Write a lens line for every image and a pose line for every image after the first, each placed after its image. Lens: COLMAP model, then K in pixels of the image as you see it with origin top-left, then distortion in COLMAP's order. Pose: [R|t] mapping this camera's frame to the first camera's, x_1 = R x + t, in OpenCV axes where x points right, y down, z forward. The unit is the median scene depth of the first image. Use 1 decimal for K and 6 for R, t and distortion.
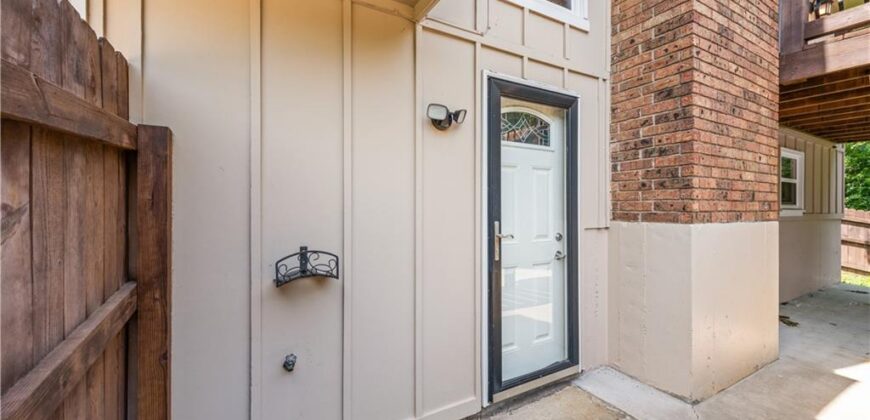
lens RADIAL K [[338.8, 0, 436.1], [0, 338.8, 209.1], [0, 0, 1]] dist [0.000114, -0.001018]
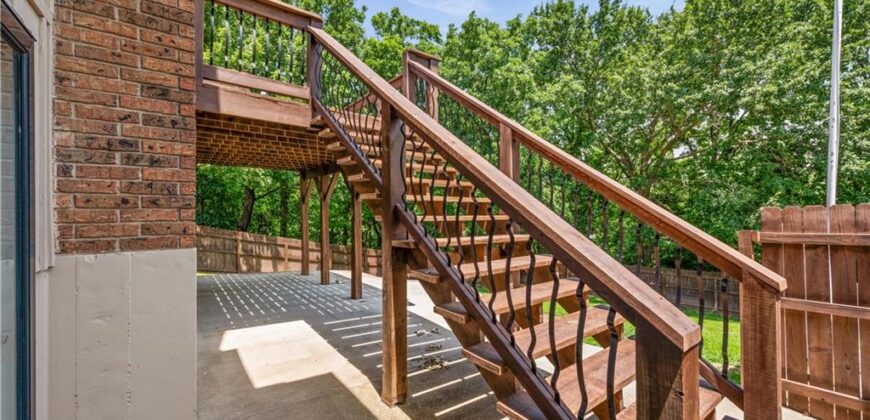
lens RADIAL K [[338.8, 0, 435.7], [0, 338.8, 208.2], [0, 0, 1]] dist [0.000114, -0.001018]
pose [[-0.143600, 0.000957, 0.989635, -0.214078], [0.001992, 0.999998, -0.000678, -0.053667], [-0.989634, 0.001874, -0.143601, 0.429500]]
